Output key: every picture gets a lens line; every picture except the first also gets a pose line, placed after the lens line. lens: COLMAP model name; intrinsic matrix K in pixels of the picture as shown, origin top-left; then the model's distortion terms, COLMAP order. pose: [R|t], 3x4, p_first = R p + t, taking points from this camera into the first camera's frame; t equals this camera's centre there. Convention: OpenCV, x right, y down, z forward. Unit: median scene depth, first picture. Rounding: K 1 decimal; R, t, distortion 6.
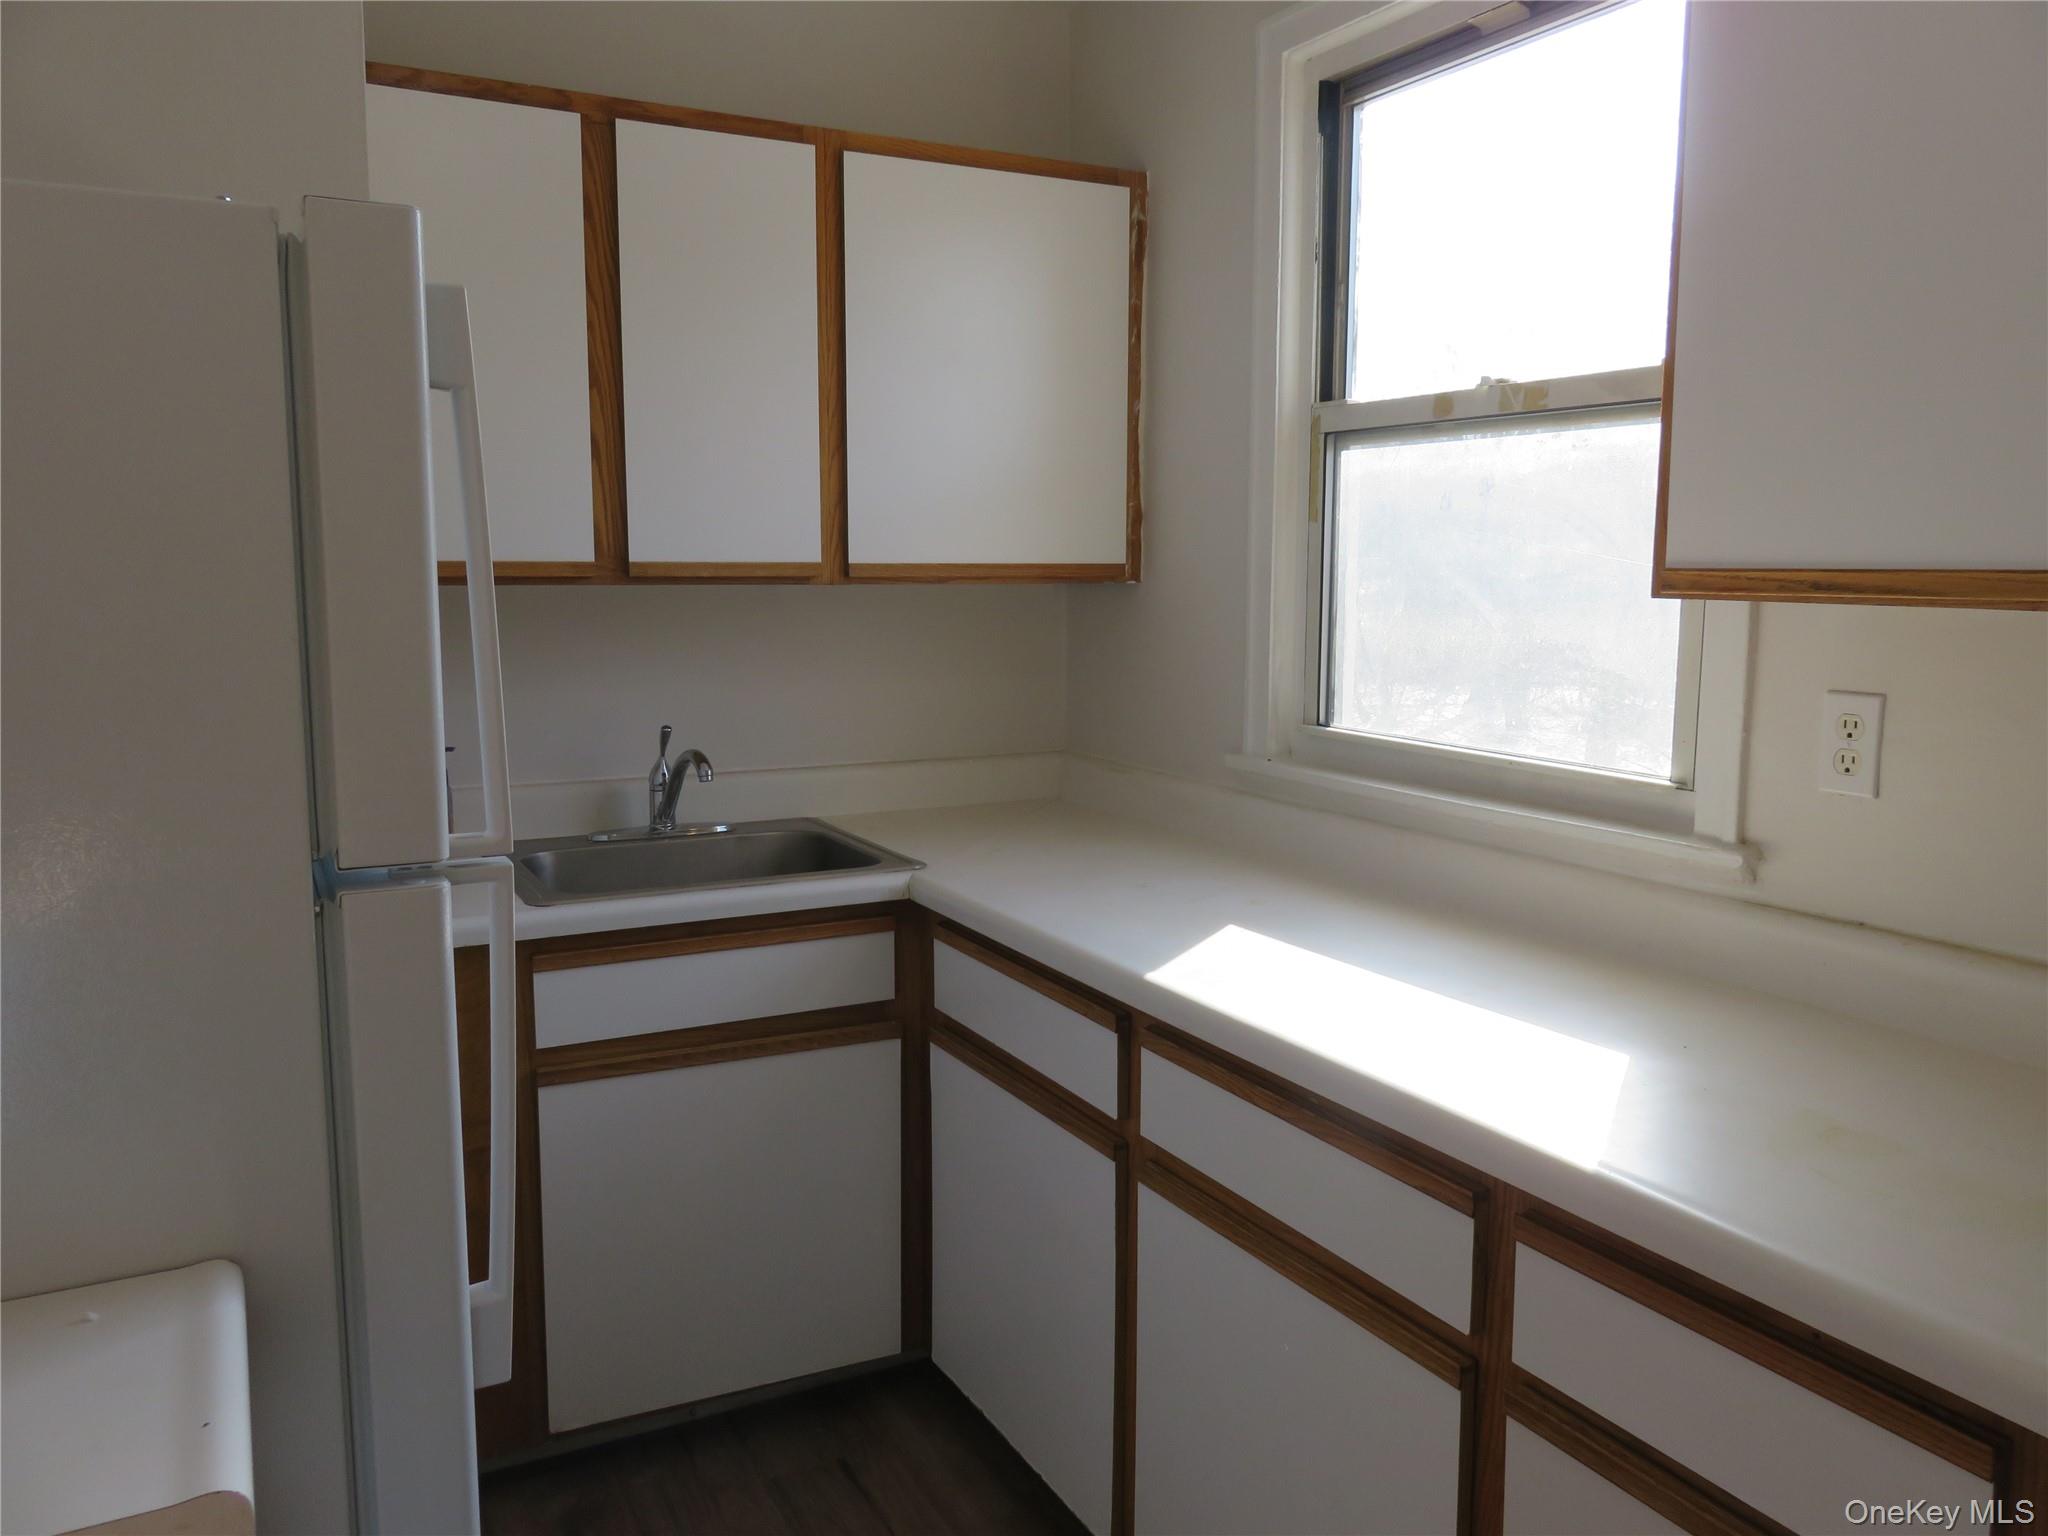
lens RADIAL K [[1534.3, 0, 1031.9], [0, 1534.3, 763.7], [0, 0, 1]] dist [-0.006709, 0.000970]
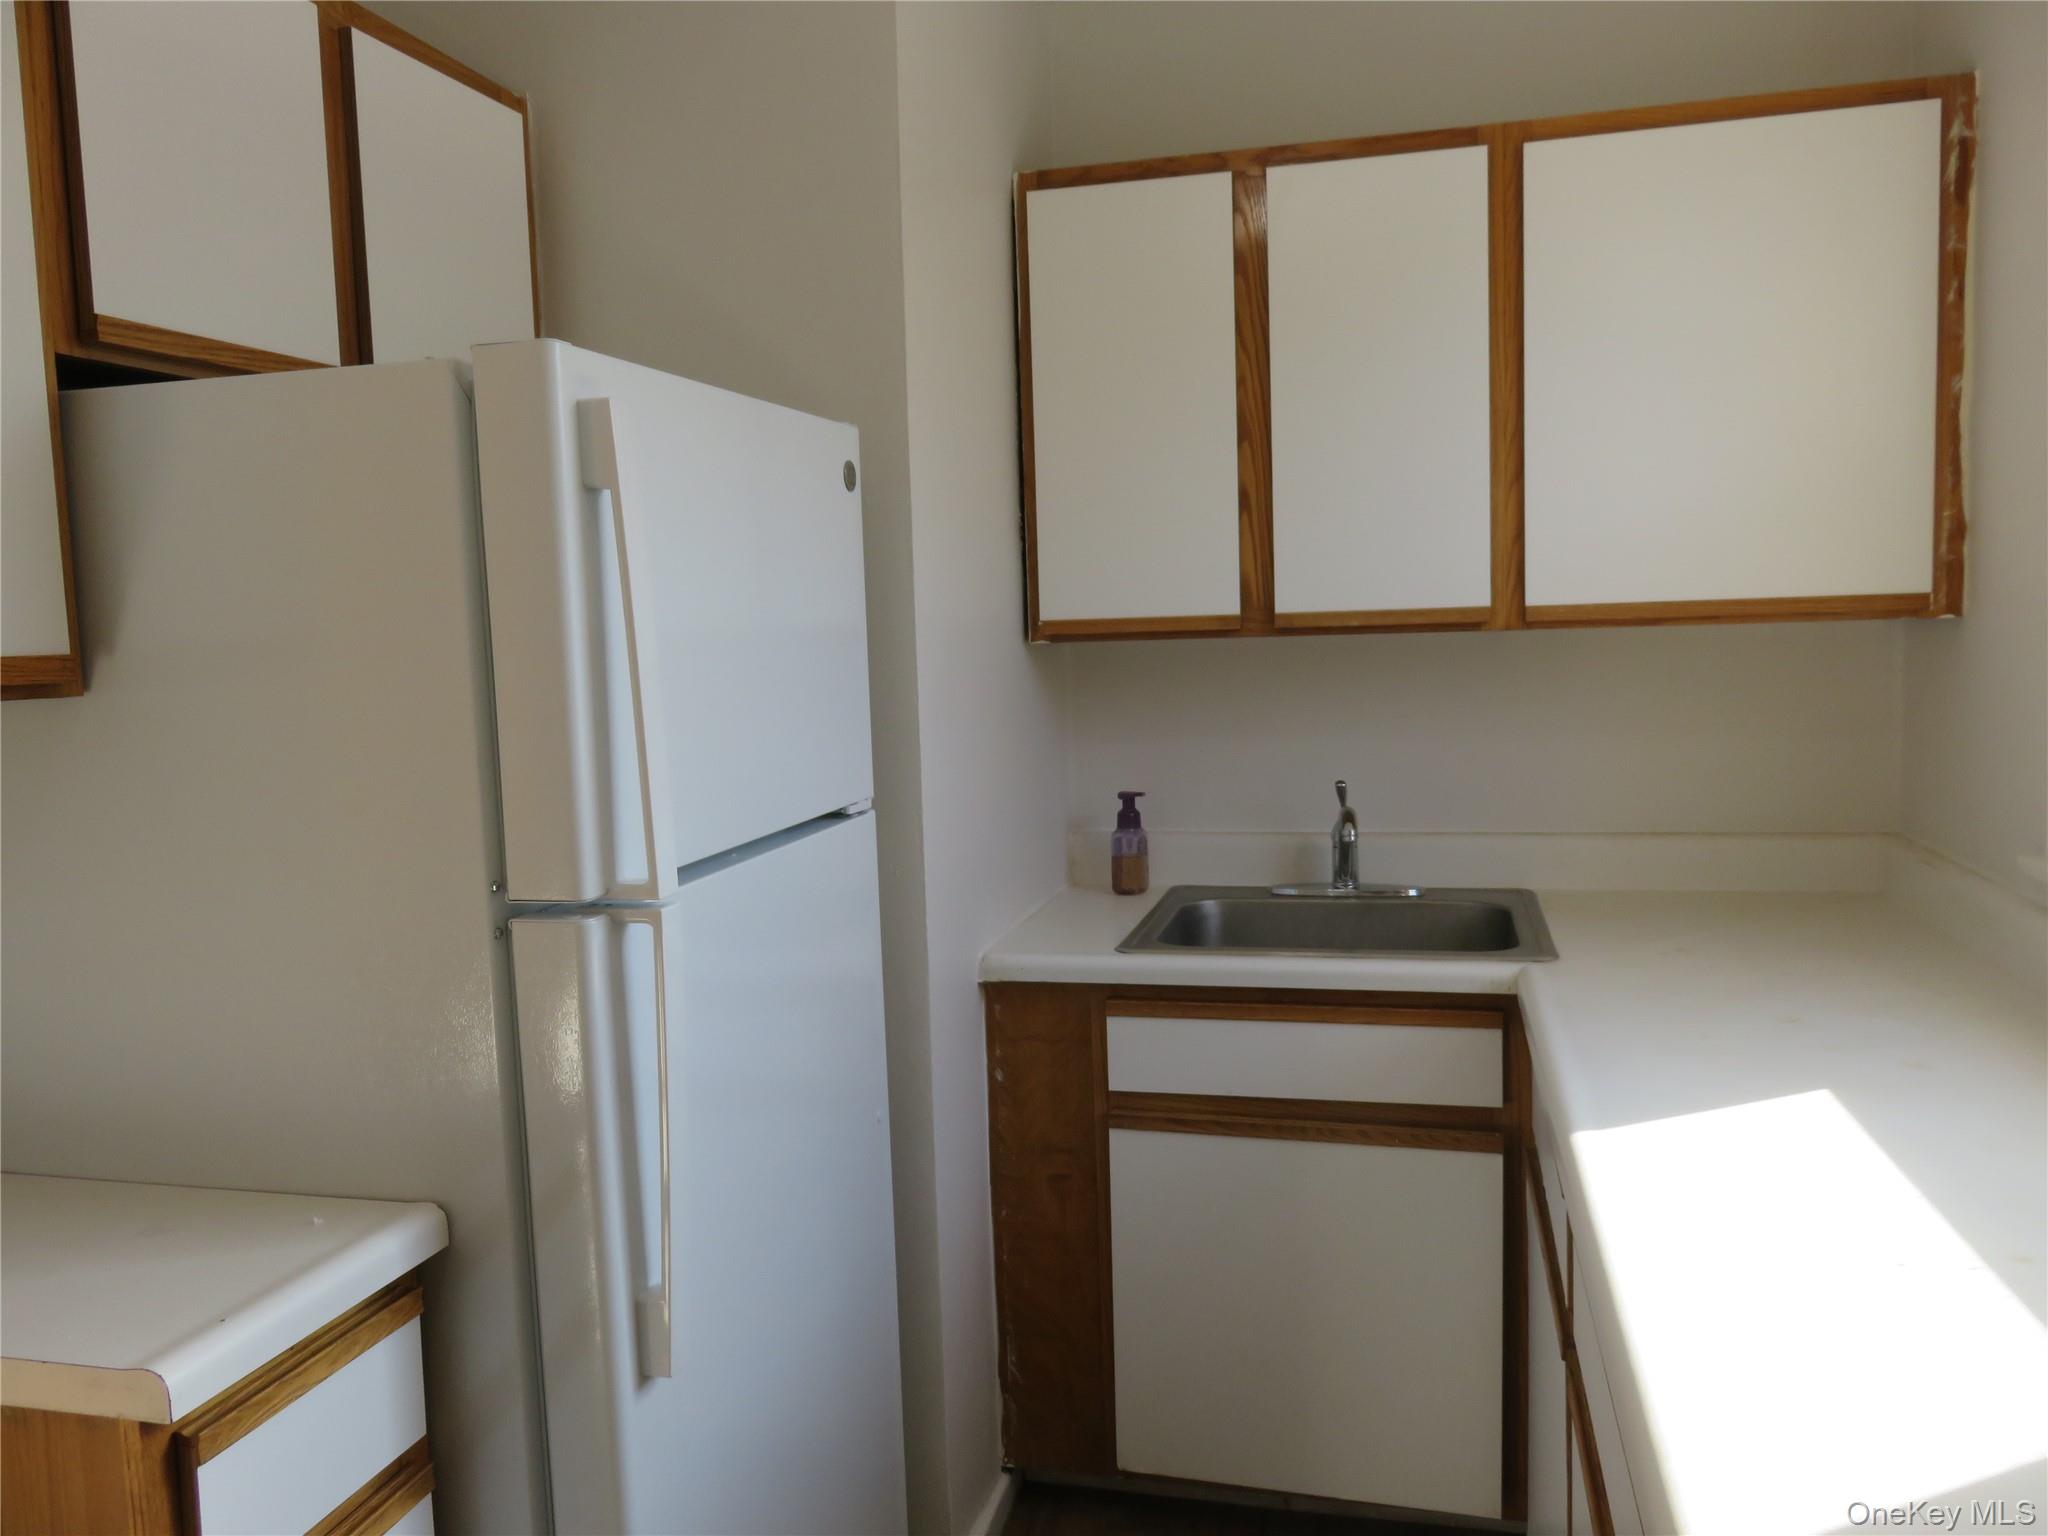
lens RADIAL K [[1534.3, 0, 1031.9], [0, 1534.3, 763.7], [0, 0, 1]] dist [-0.006709, 0.000970]
pose [[0.739595, 0.037061, -0.672030, 0.286005], [-0.052765, 0.998602, -0.002999, -0.024147], [0.670980, 0.037678, 0.740517, 0.170781]]
